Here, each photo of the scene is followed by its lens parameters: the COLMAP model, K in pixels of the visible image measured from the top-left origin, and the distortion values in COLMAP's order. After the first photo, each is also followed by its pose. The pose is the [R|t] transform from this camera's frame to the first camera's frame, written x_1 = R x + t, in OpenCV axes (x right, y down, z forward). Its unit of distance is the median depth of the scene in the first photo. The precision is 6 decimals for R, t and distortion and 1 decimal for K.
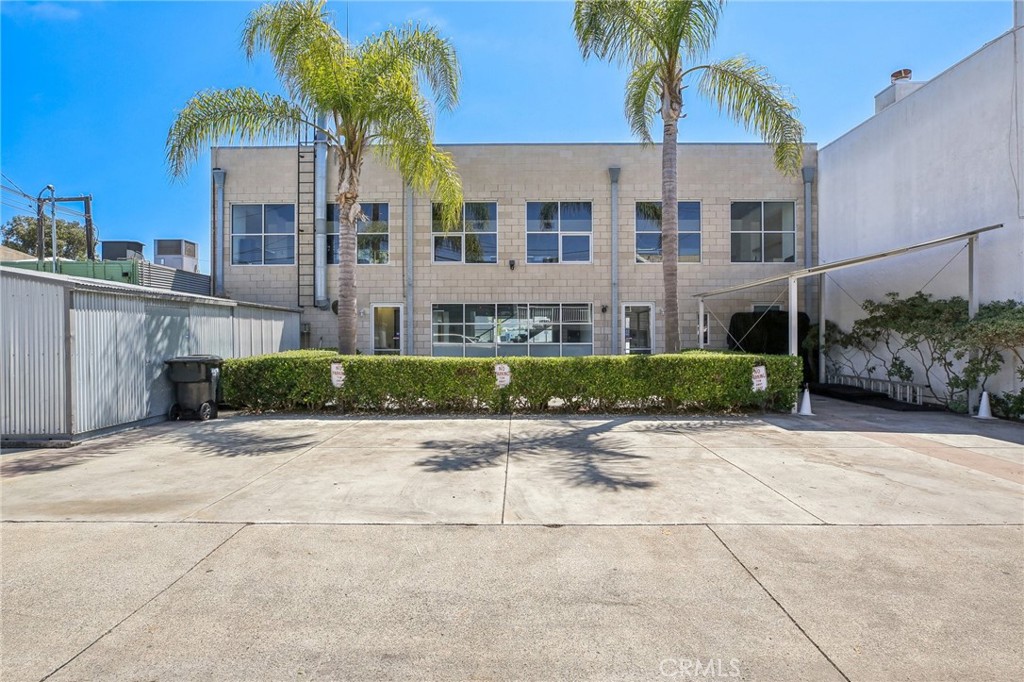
lens RADIAL K [[576.5, 0, 493.6], [0, 576.5, 339.5], [0, 0, 1]] dist [-0.046038, 0.002322]
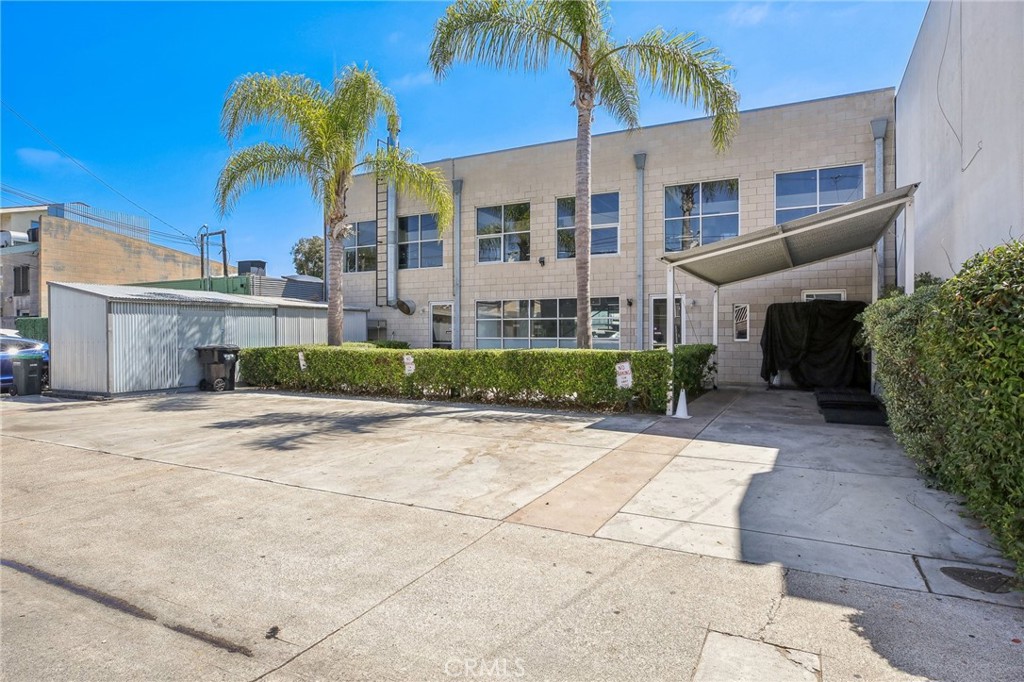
lens RADIAL K [[576.5, 0, 485.6], [0, 576.5, 339.1], [0, 0, 1]] dist [-0.046038, 0.002322]
pose [[0.889977, 0.005141, -0.455977, 0.416901], [-0.001809, 0.999968, 0.007743, 0.001344], [0.456003, -0.006067, 0.889958, 0.036088]]
